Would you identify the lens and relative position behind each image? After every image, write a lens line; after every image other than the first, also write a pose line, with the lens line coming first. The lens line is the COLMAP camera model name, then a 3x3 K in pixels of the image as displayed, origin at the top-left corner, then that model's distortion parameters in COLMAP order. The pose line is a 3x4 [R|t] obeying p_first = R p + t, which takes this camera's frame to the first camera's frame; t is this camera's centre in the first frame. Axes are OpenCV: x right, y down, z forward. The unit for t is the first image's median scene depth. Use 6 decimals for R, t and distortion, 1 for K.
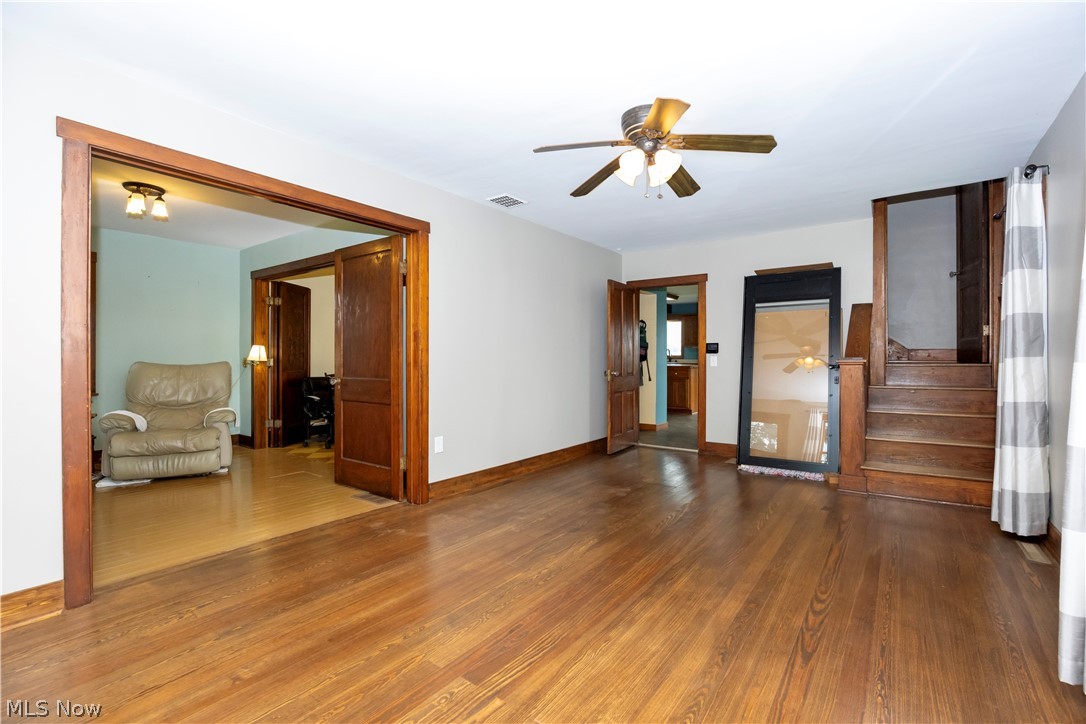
lens RADIAL K [[484.5, 0, 544.5], [0, 484.5, 357.1], [0, 0, 1]] dist [-0.009845, 0.000016]
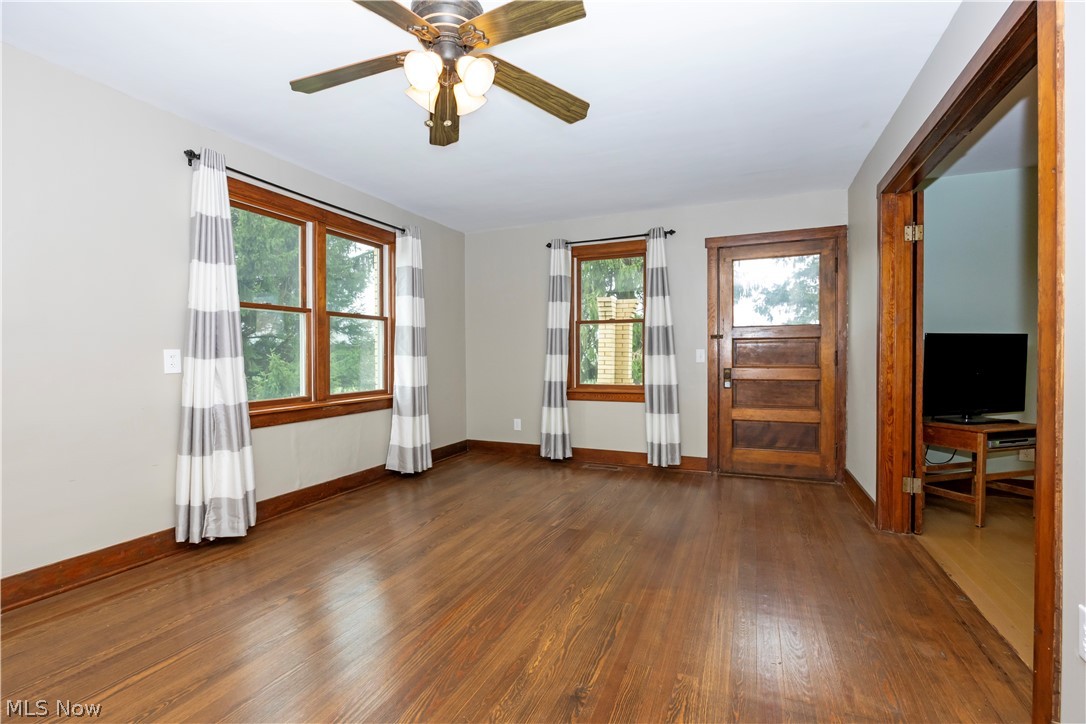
lens RADIAL K [[484.5, 0, 544.5], [0, 484.5, 357.1], [0, 0, 1]] dist [-0.009845, 0.000016]
pose [[-0.969898, 0.005235, -0.243454, 0.218690], [0.007312, 0.999944, -0.007627, 0.015274], [0.243400, -0.009177, -0.969882, 1.513185]]
